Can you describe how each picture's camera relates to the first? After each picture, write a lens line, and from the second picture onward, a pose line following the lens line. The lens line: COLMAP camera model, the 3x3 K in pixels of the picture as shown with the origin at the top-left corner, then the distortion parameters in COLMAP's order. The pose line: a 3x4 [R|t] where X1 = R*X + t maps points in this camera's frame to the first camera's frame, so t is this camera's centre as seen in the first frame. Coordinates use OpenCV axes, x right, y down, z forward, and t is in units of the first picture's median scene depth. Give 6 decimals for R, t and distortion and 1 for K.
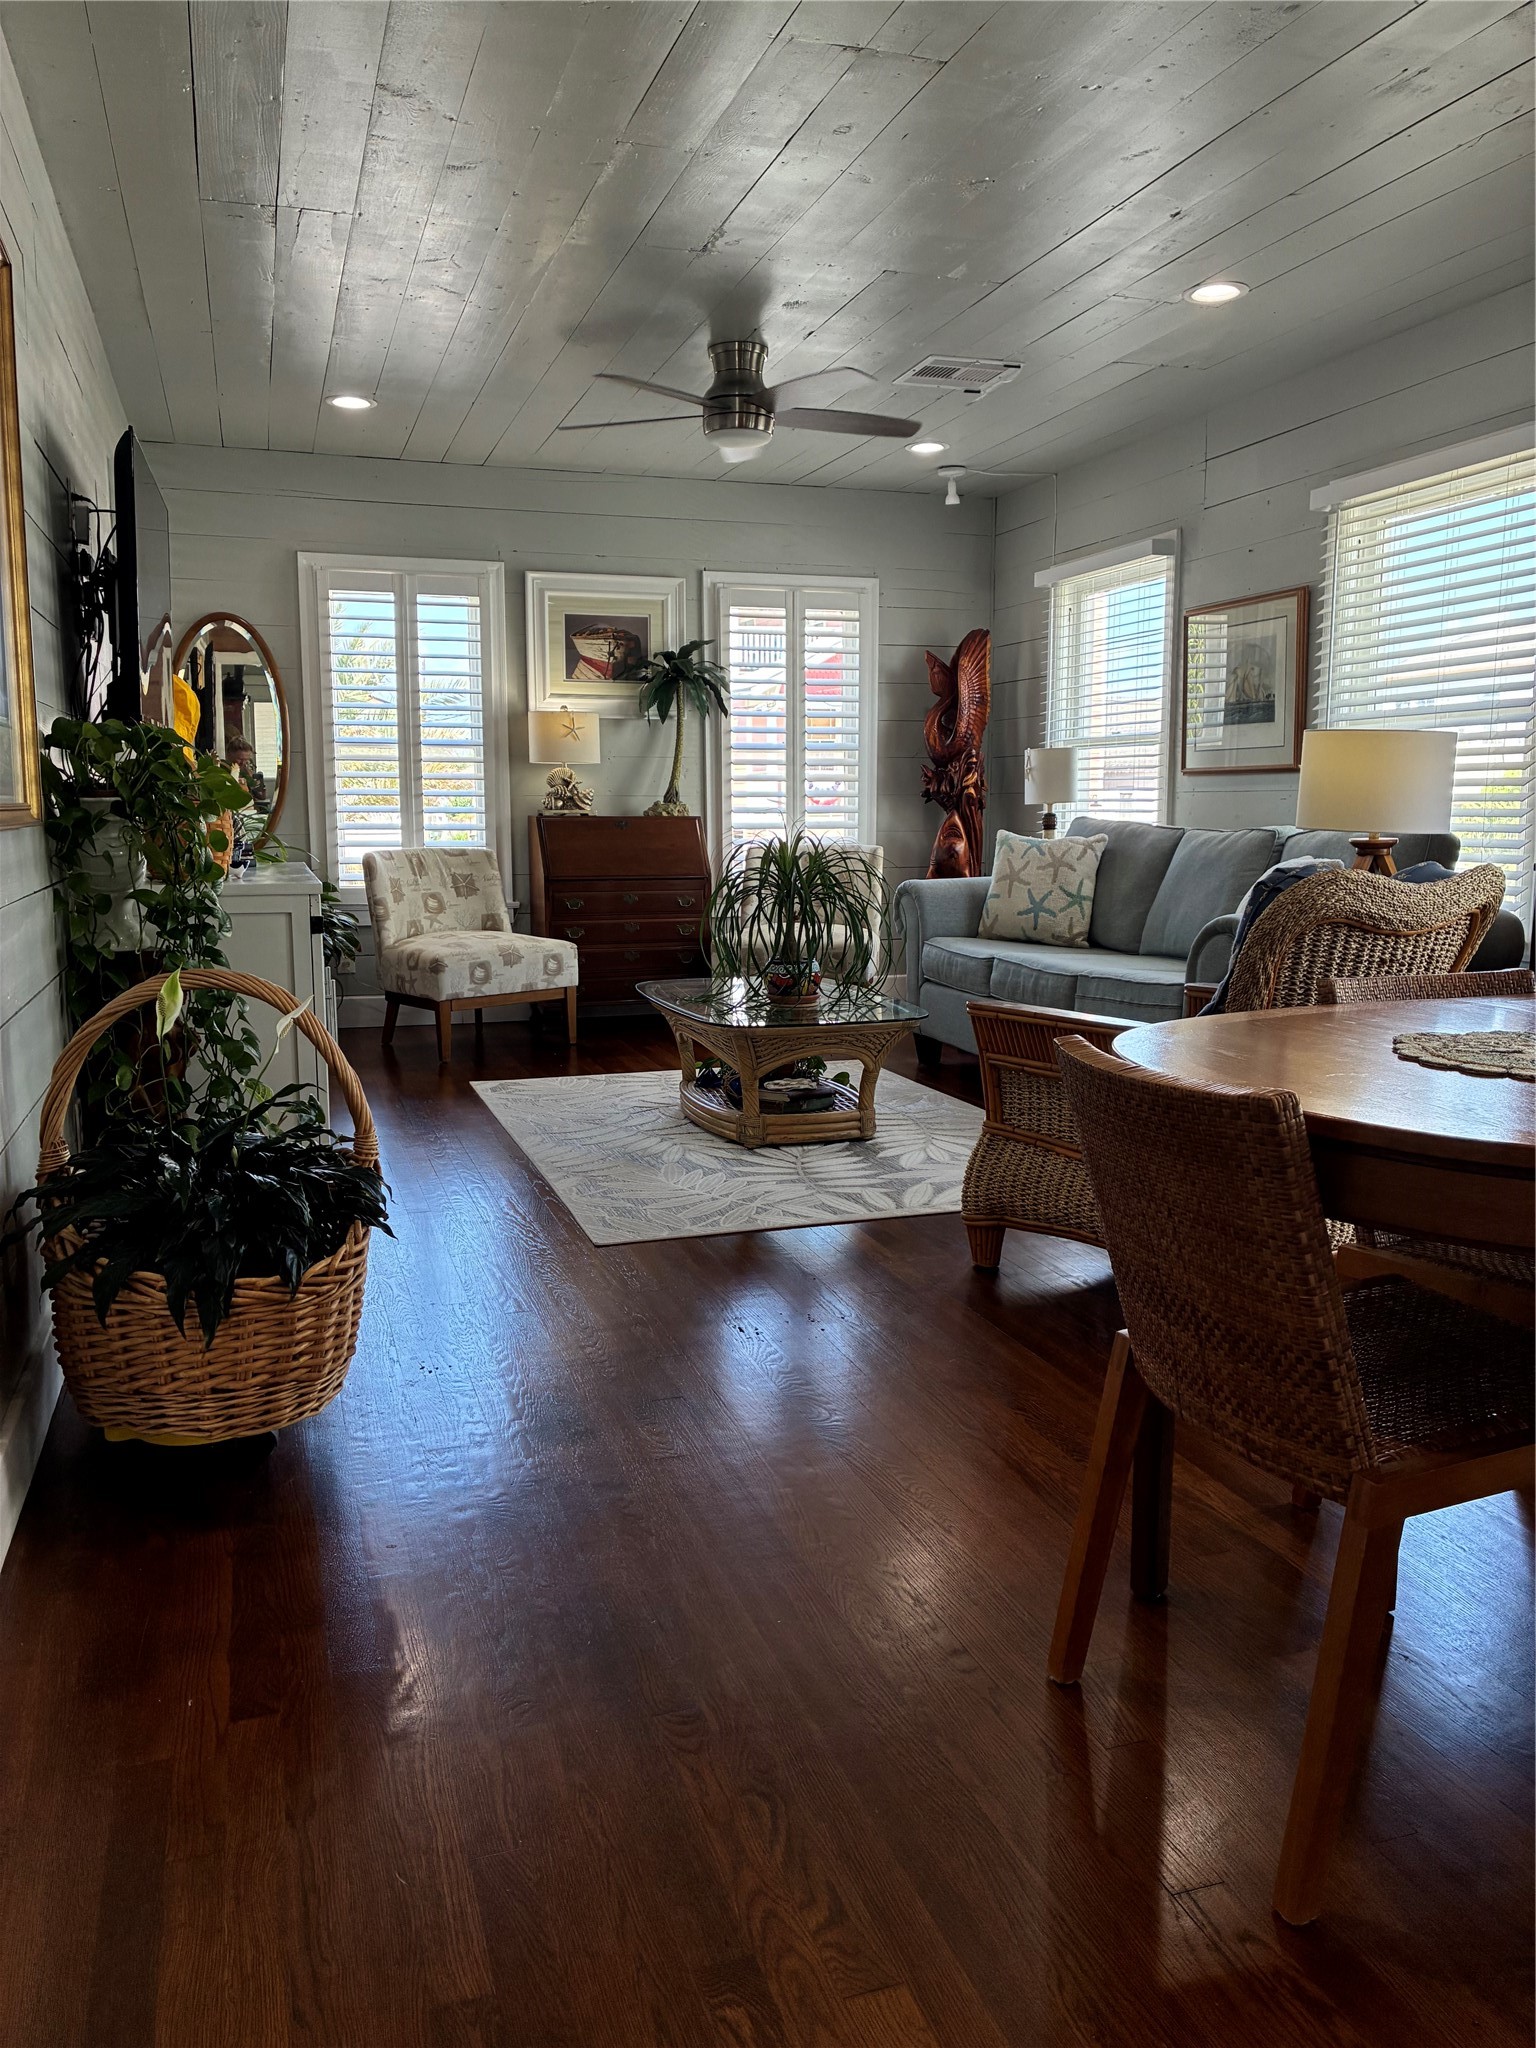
lens RADIAL K [[1547.1, 0, 768.0], [0, 1547.1, 1024.0], [0, 0, 1]] dist [0.045247, -0.039366]
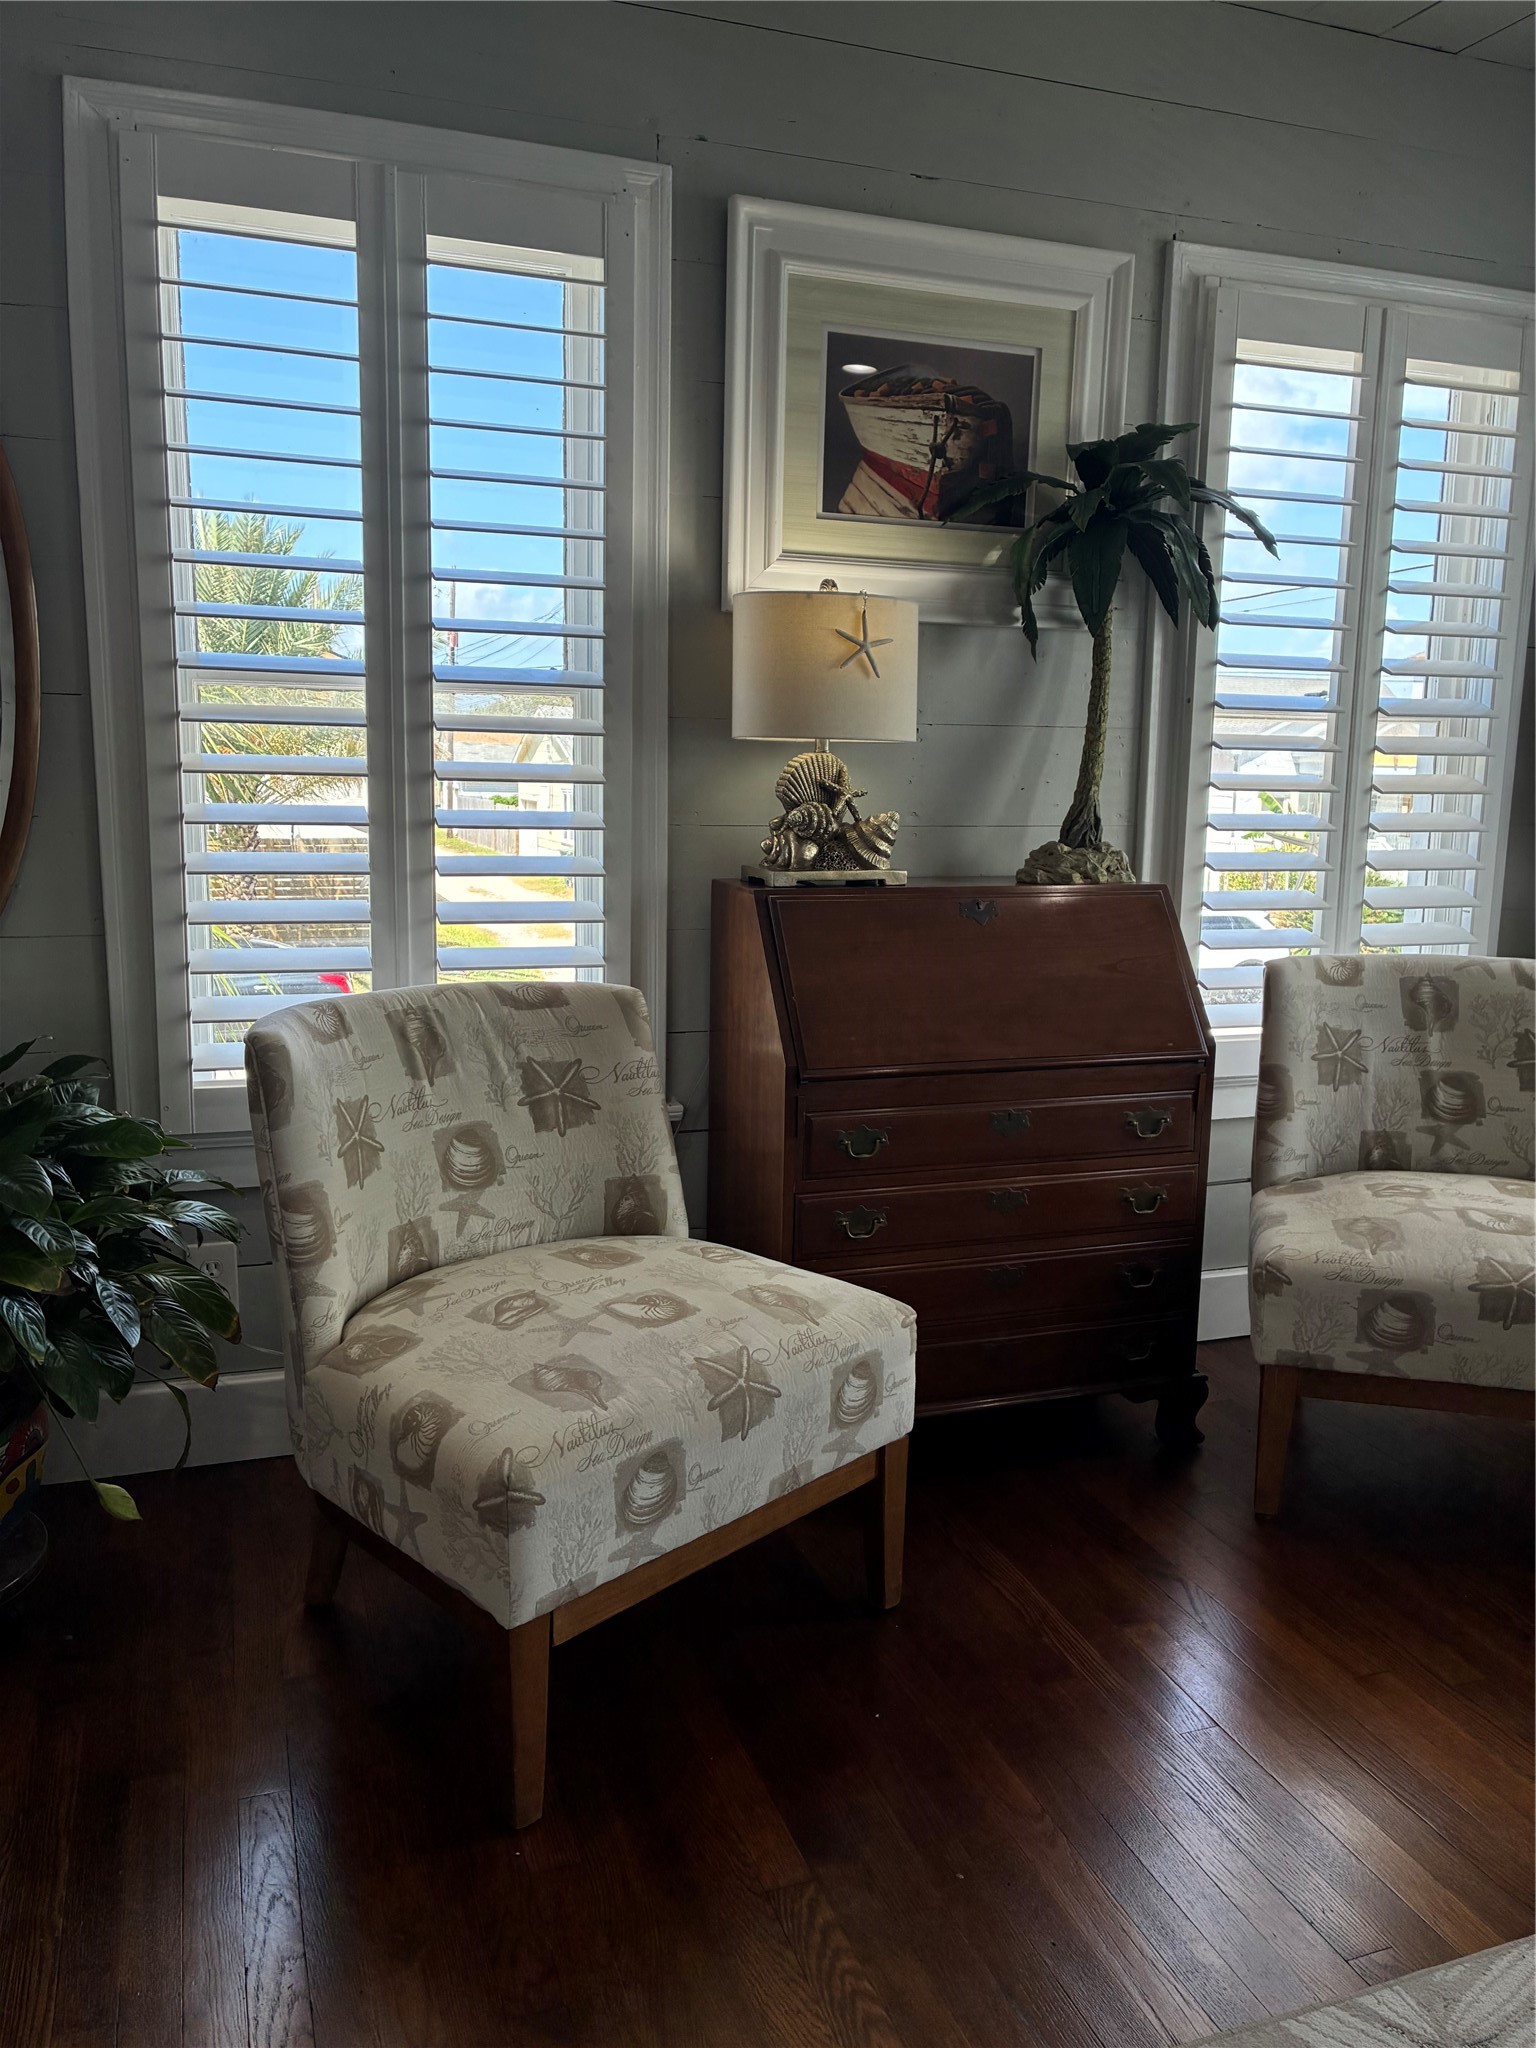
lens RADIAL K [[1547.1, 0, 768.0], [0, 1547.1, 1024.0], [0, 0, 1]] dist [0.045247, -0.039366]
pose [[0.999559, 0.016265, 0.024840, -0.154037], [-0.016840, 0.999591, 0.023127, -0.110924], [-0.024454, -0.023535, 0.999424, 0.640563]]
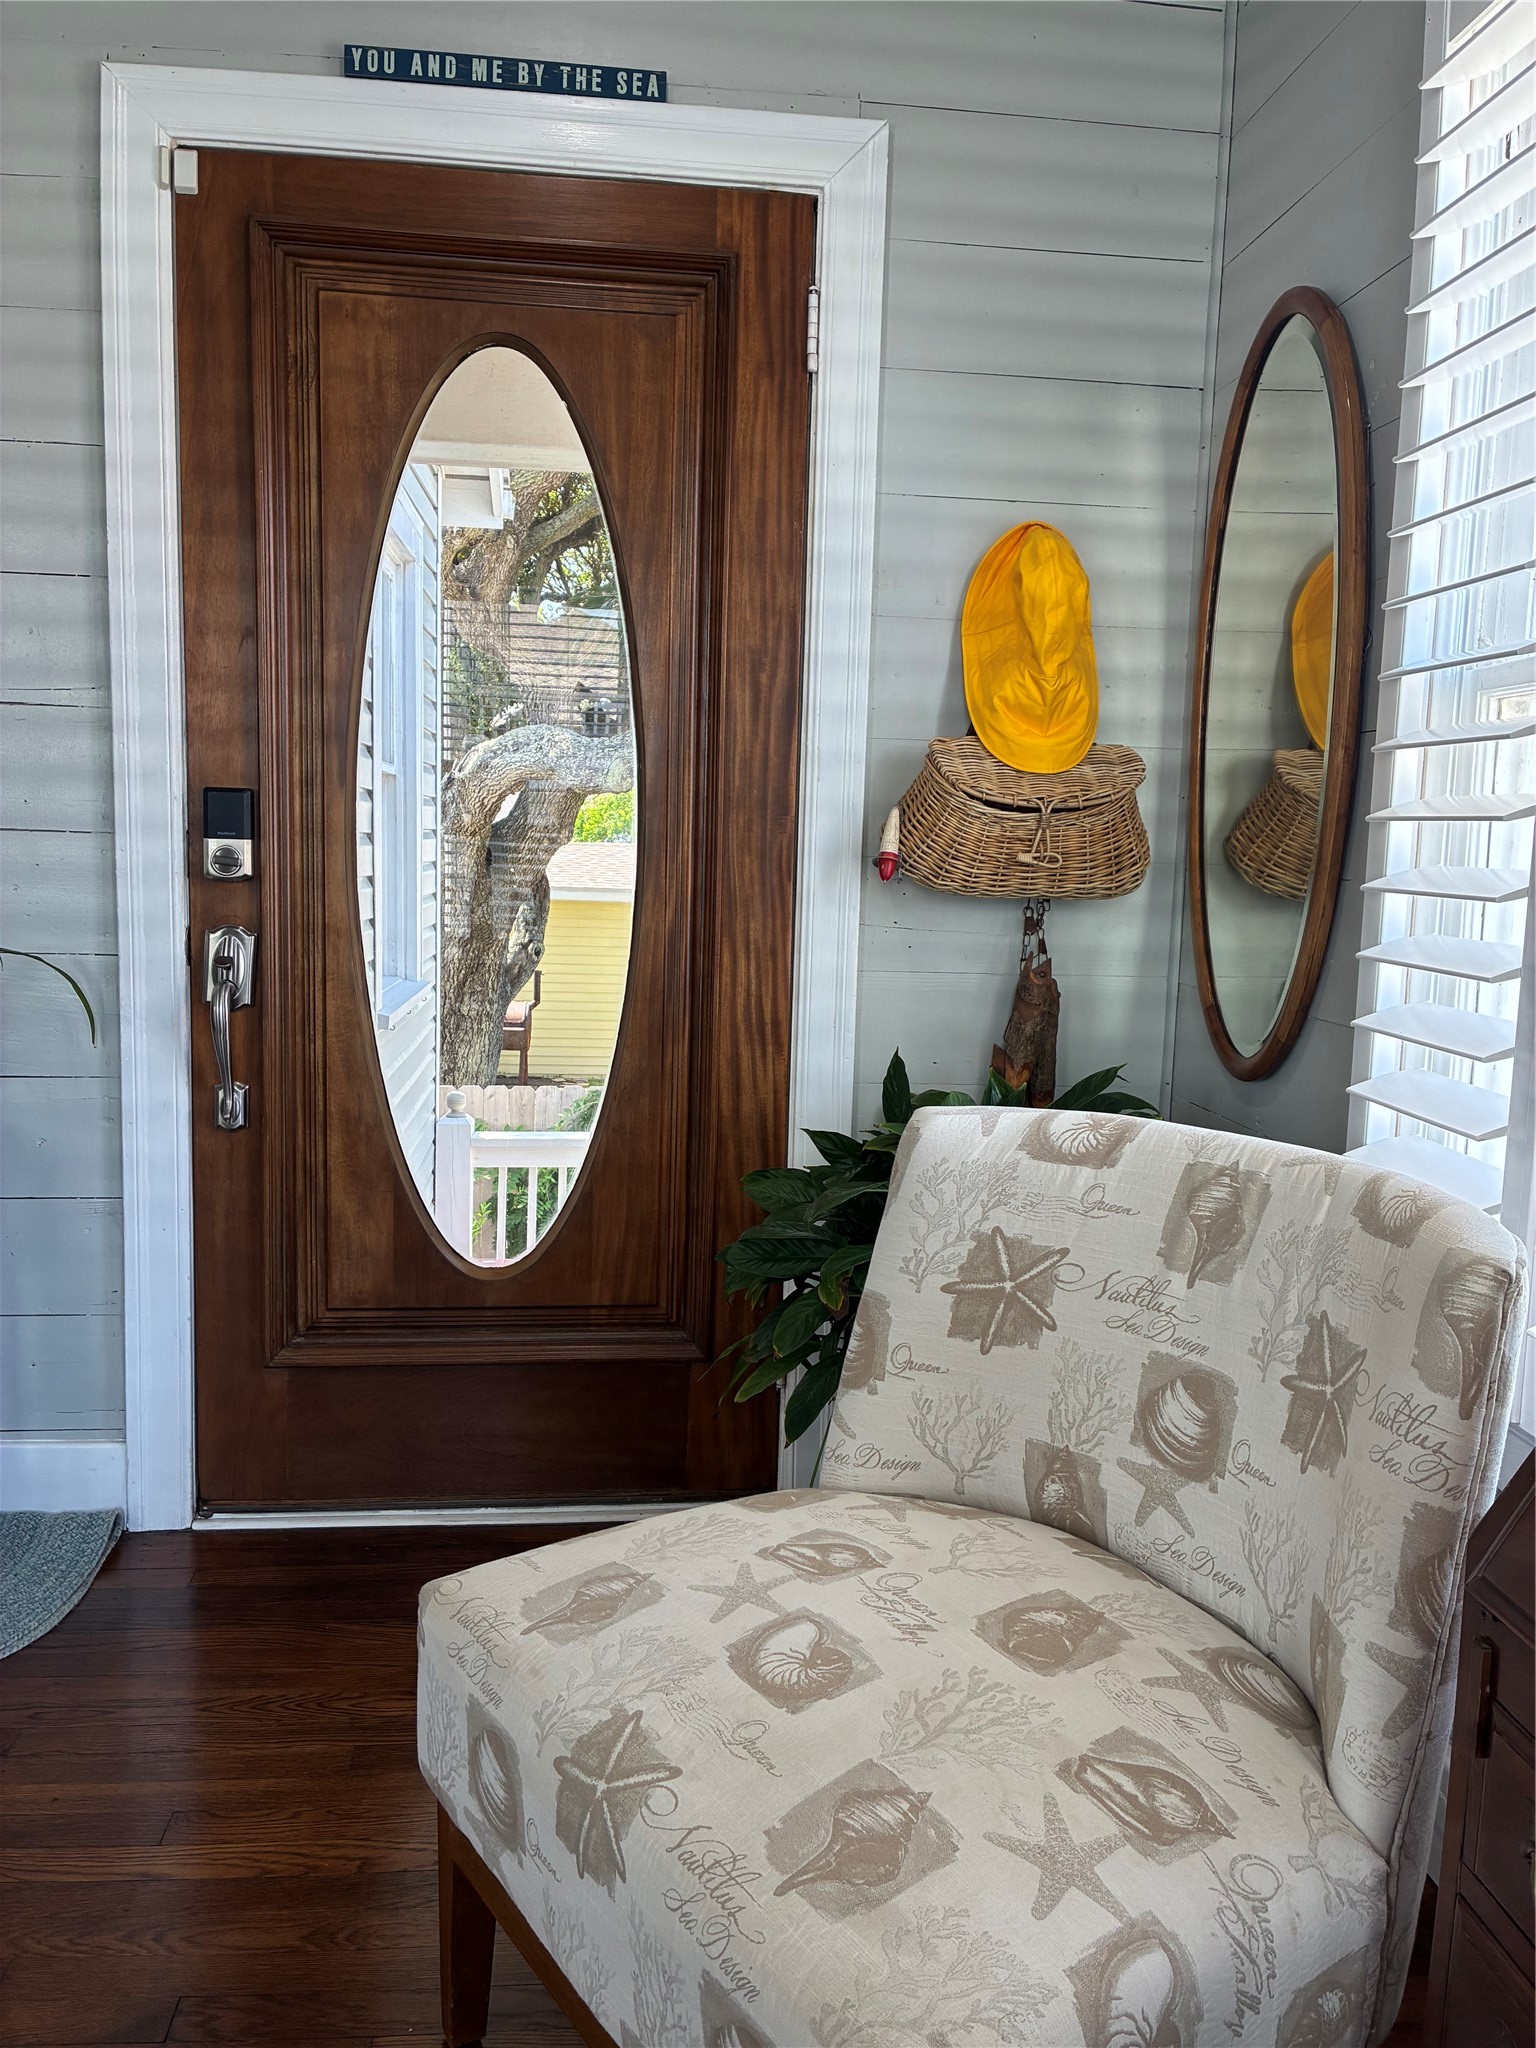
lens RADIAL K [[1547.1, 0, 768.0], [0, 1547.1, 1024.0], [0, 0, 1]] dist [0.045247, -0.039366]
pose [[-0.216073, 0.115283, -0.969548, -0.009999], [-0.167693, 0.973868, 0.153168, -0.145141], [0.961869, 0.195681, -0.191094, 0.939196]]
